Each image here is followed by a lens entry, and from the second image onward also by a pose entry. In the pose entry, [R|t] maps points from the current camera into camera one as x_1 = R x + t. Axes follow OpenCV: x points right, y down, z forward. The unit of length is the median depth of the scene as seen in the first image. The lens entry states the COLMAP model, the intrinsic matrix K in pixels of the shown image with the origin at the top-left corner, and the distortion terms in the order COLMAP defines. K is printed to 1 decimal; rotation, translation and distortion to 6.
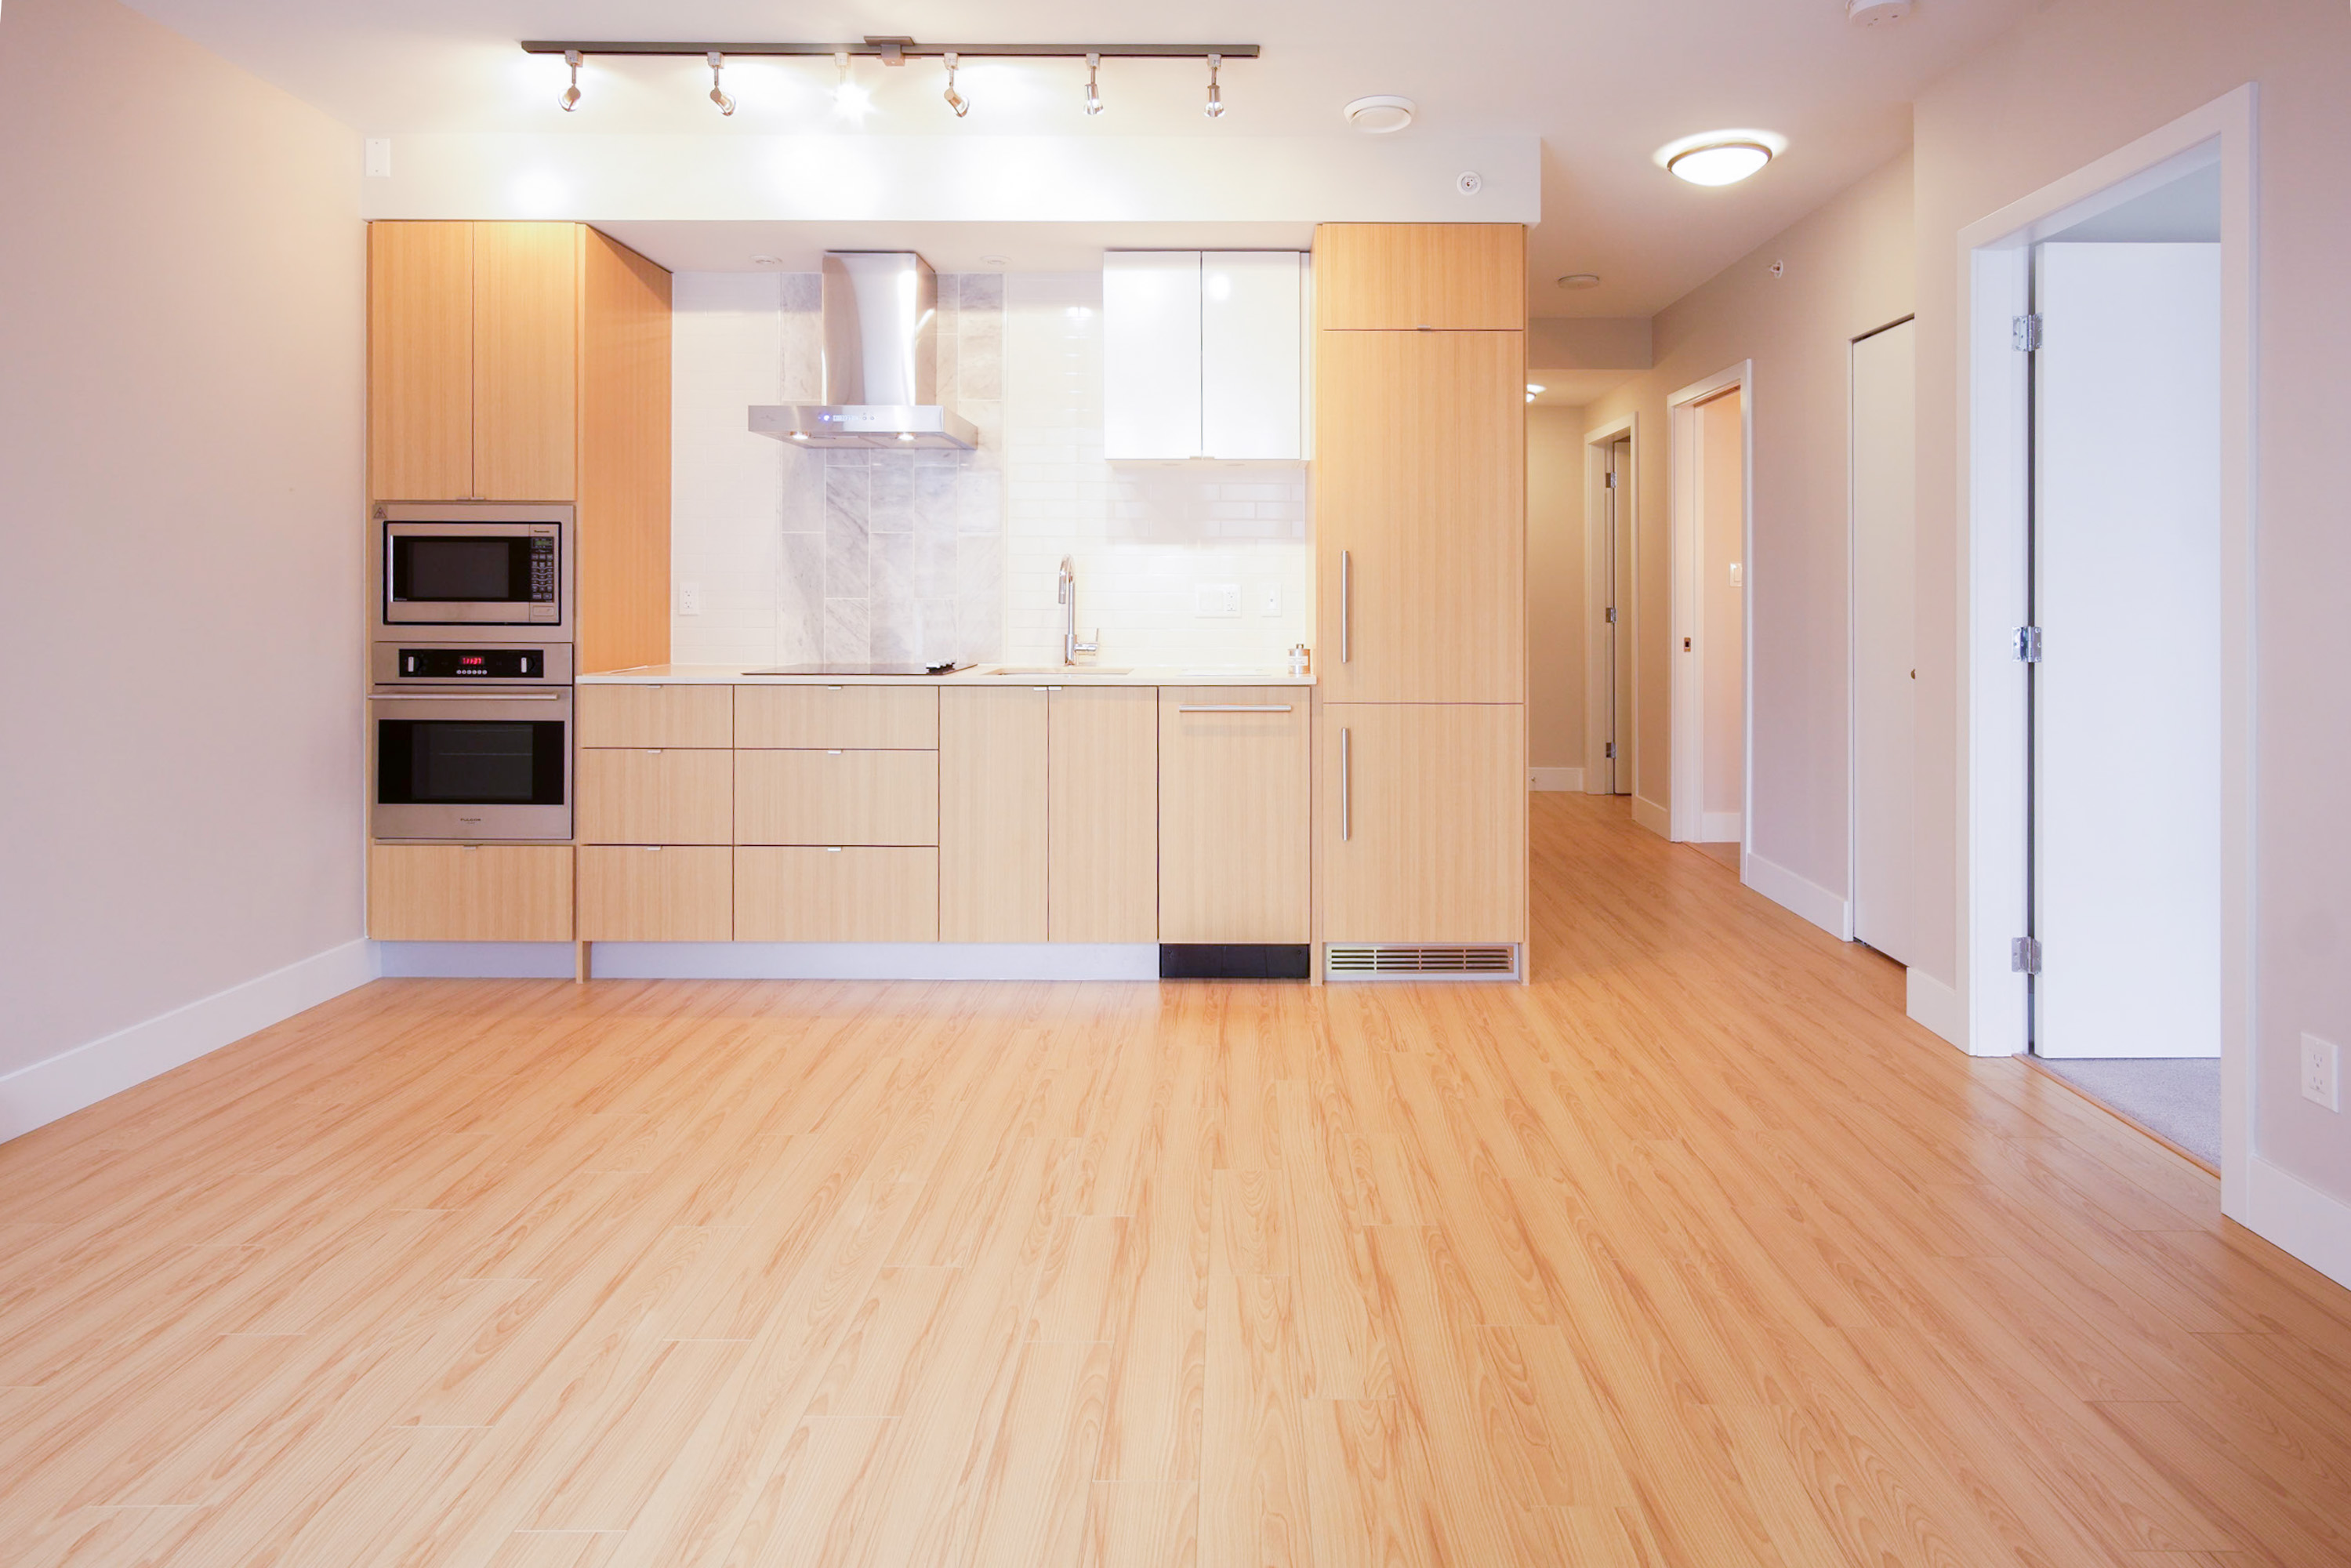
lens RADIAL K [[1243.7, 0, 1222.1], [0, 1243.7, 592.8], [0, 0, 1]] dist [-0.000834, -0.001060]
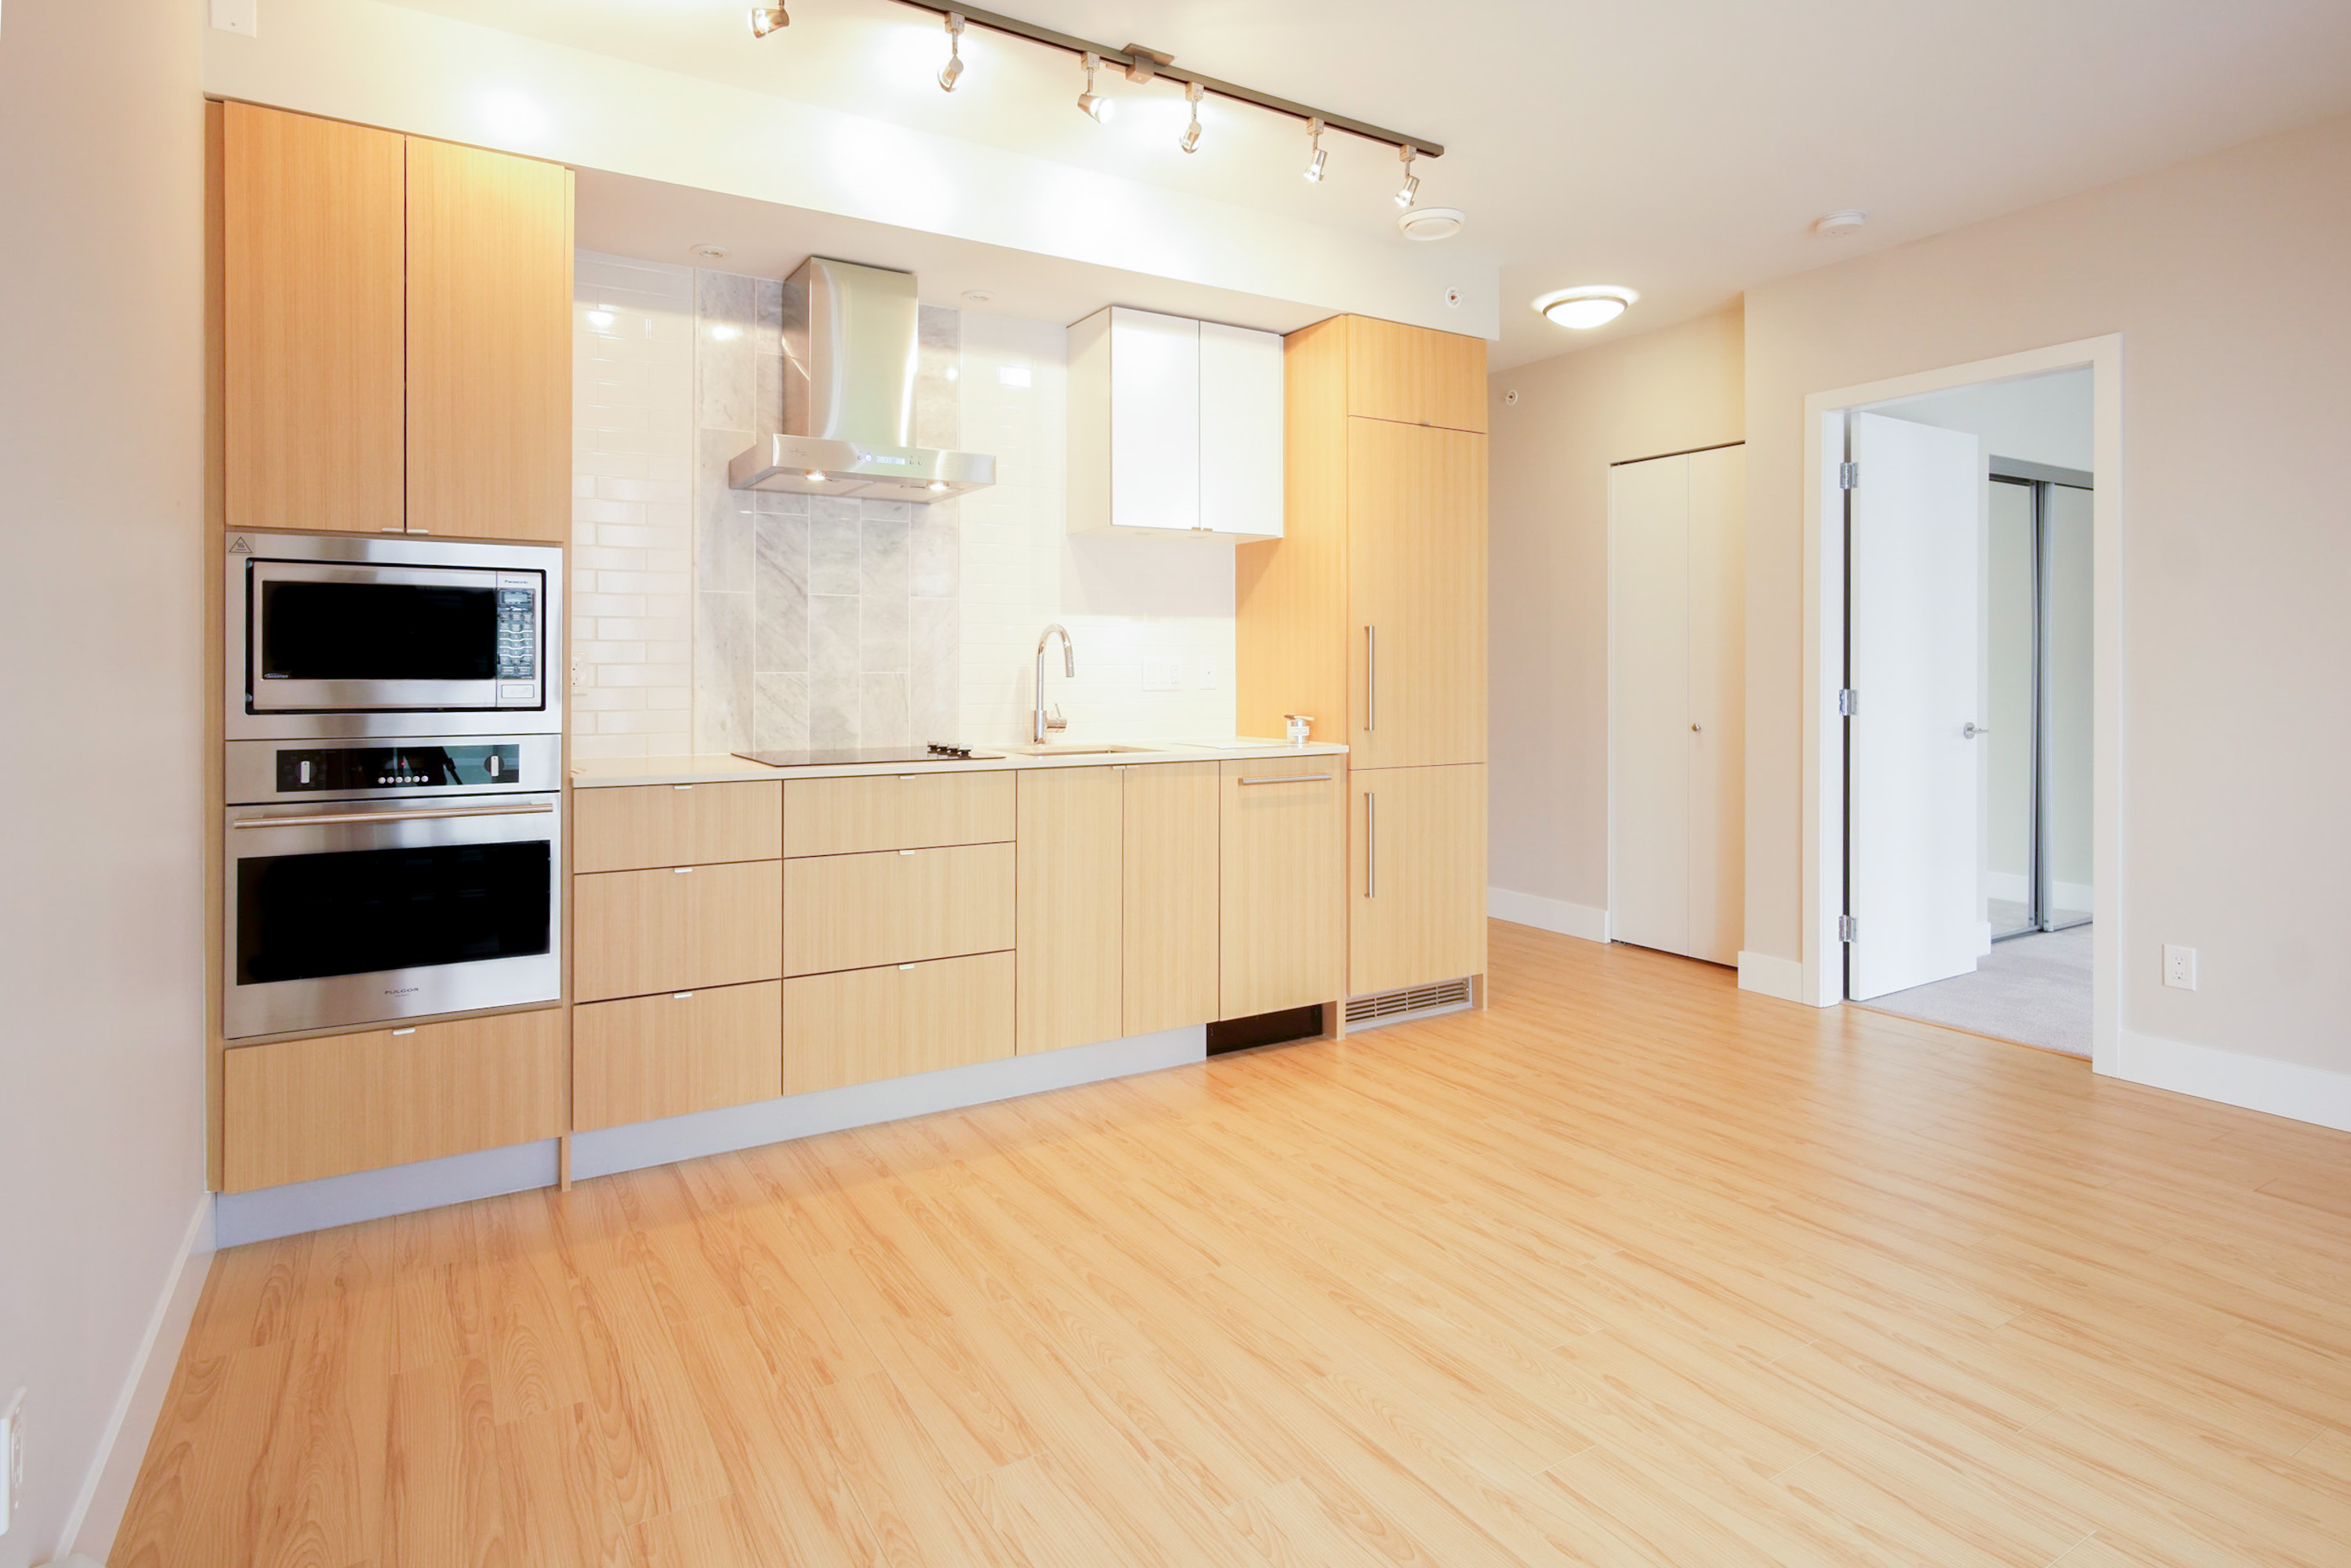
lens RADIAL K [[1244.1, 0, 1142.5], [0, 1244.1, 671.1], [0, 0, 1]] dist [-0.000657, 0.000756]
pose [[0.857626, -0.003080, 0.514264, -0.605594], [0.001062, 0.999991, 0.004218, 0.000252], [-0.514272, -0.003071, 0.857622, 0.186114]]
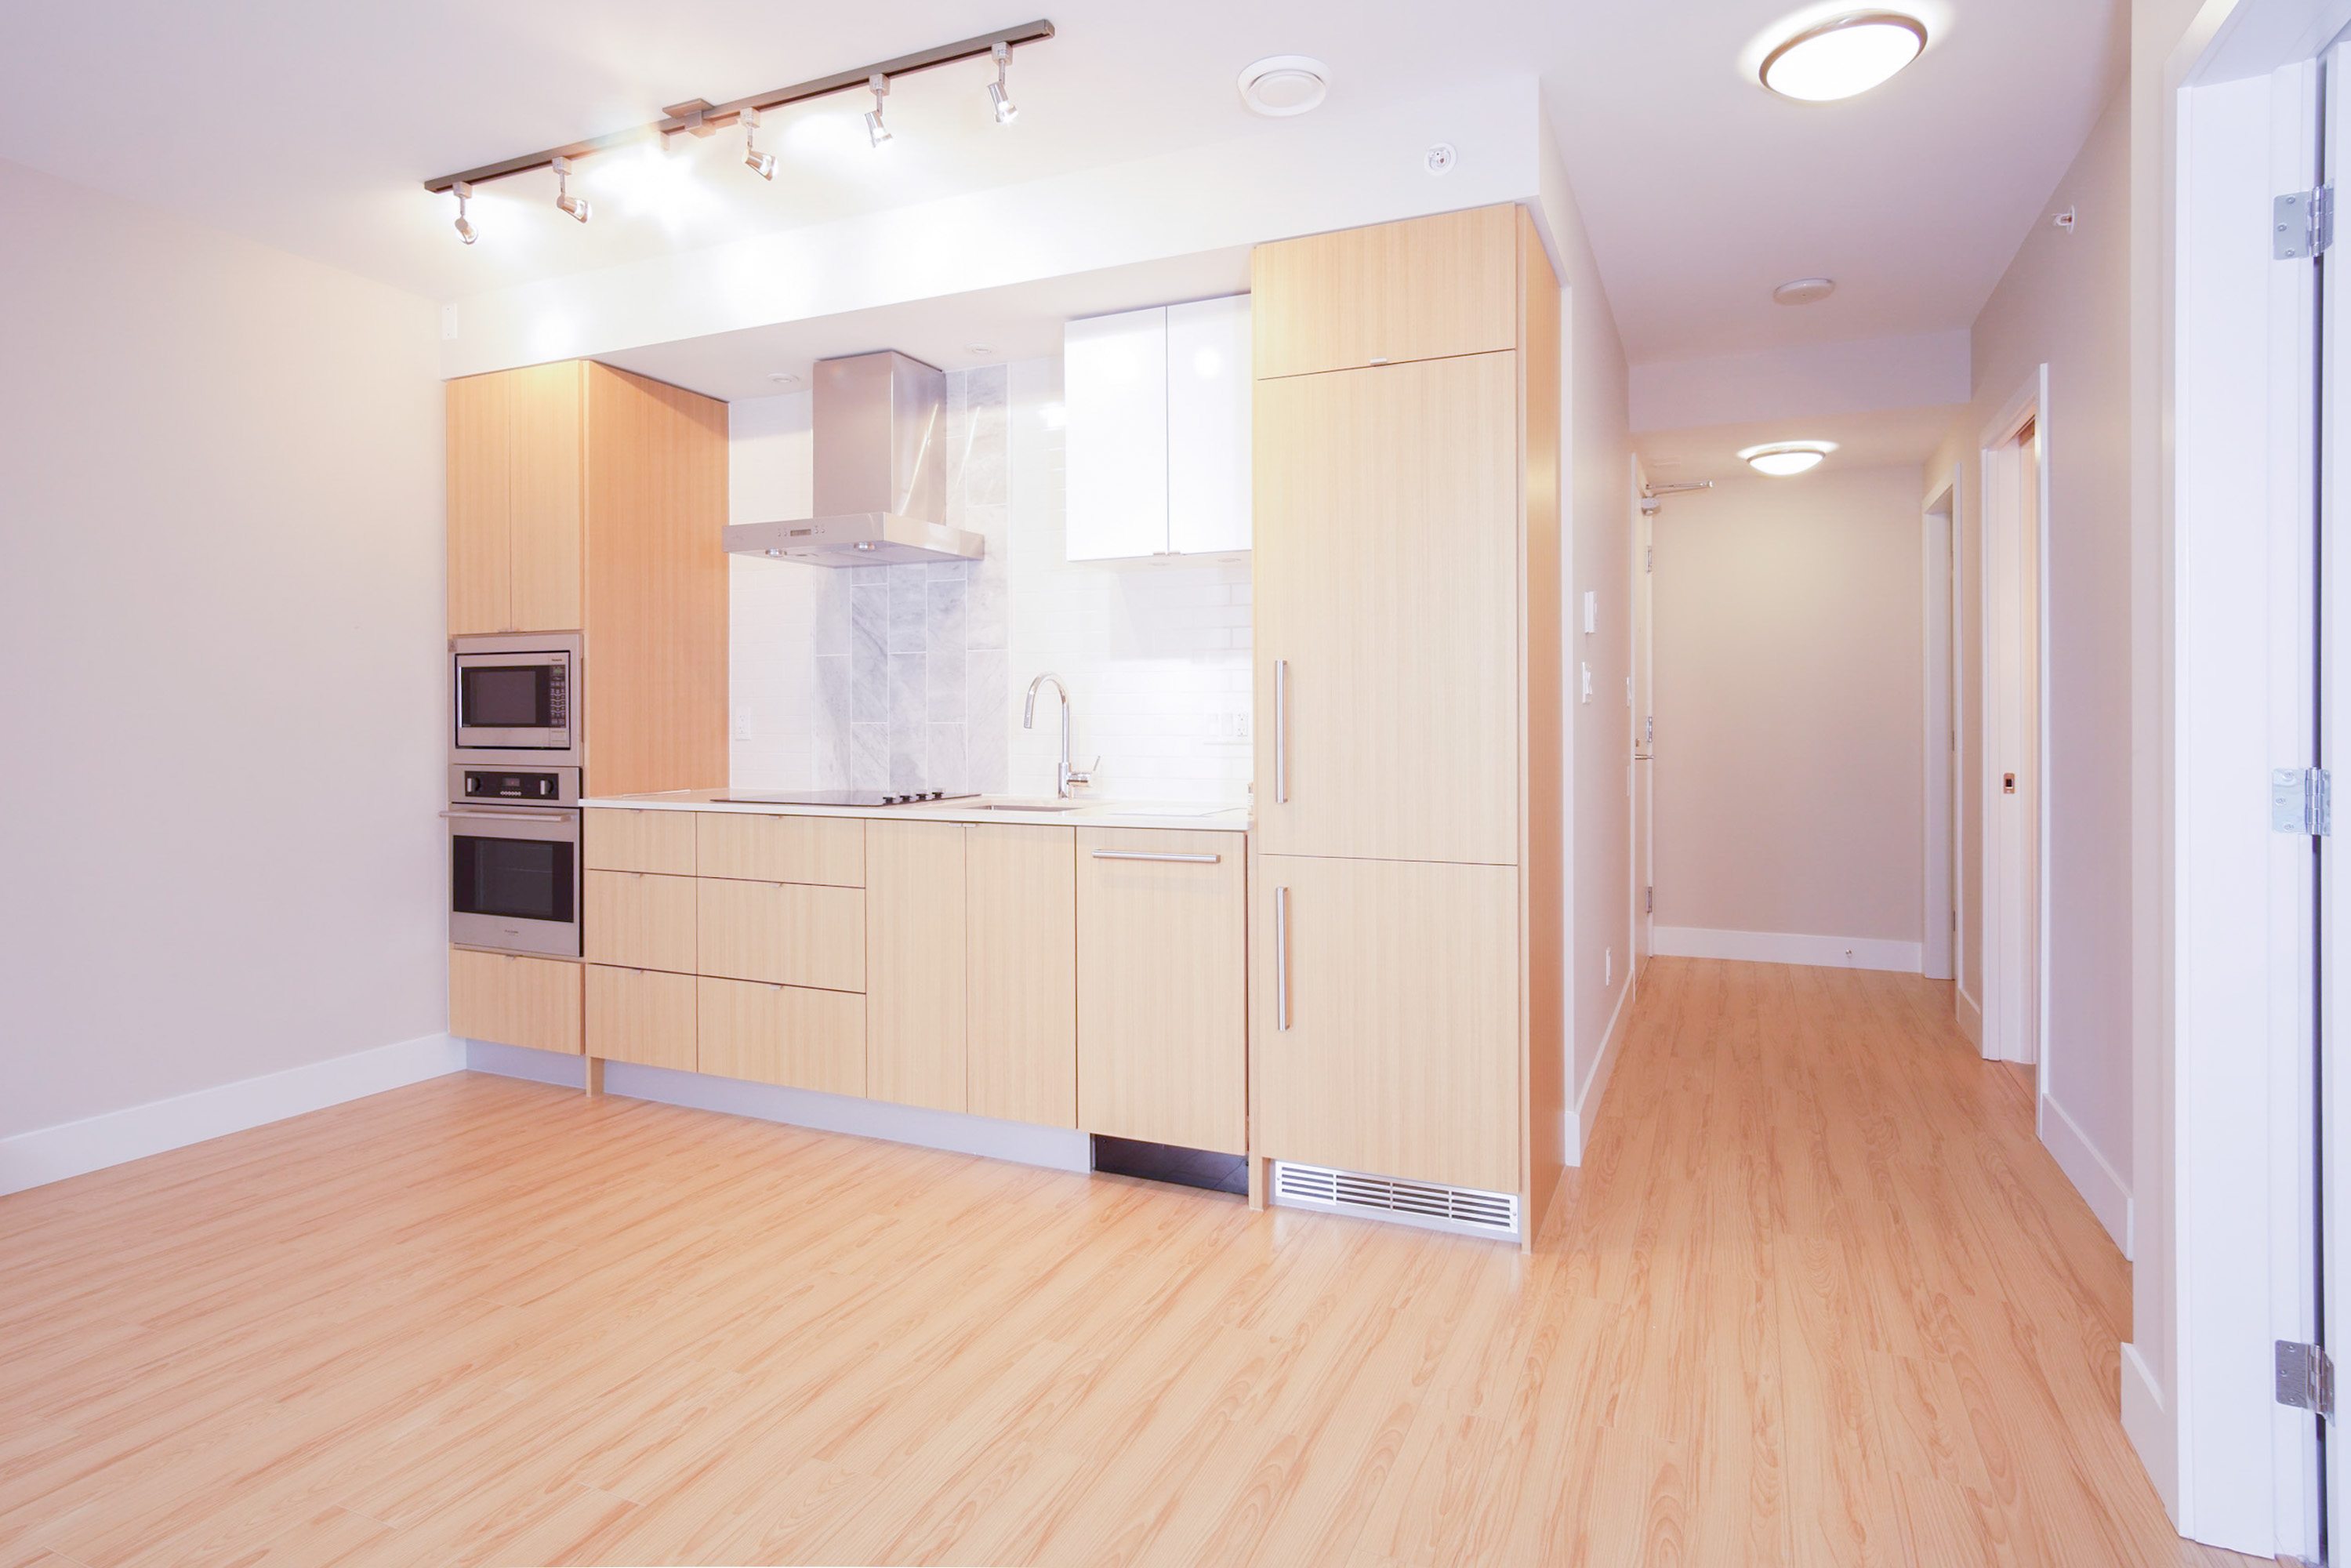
lens RADIAL K [[1230.3, 0, 1184.1], [0, 1230.3, 721.5], [0, 0, 1]] dist [0.001750, 0.001071]
pose [[0.915918, -0.003693, -0.401348, 0.348832], [0.005945, 0.999973, 0.004364, 0.000918], [0.401321, -0.006383, 0.915915, 0.264056]]
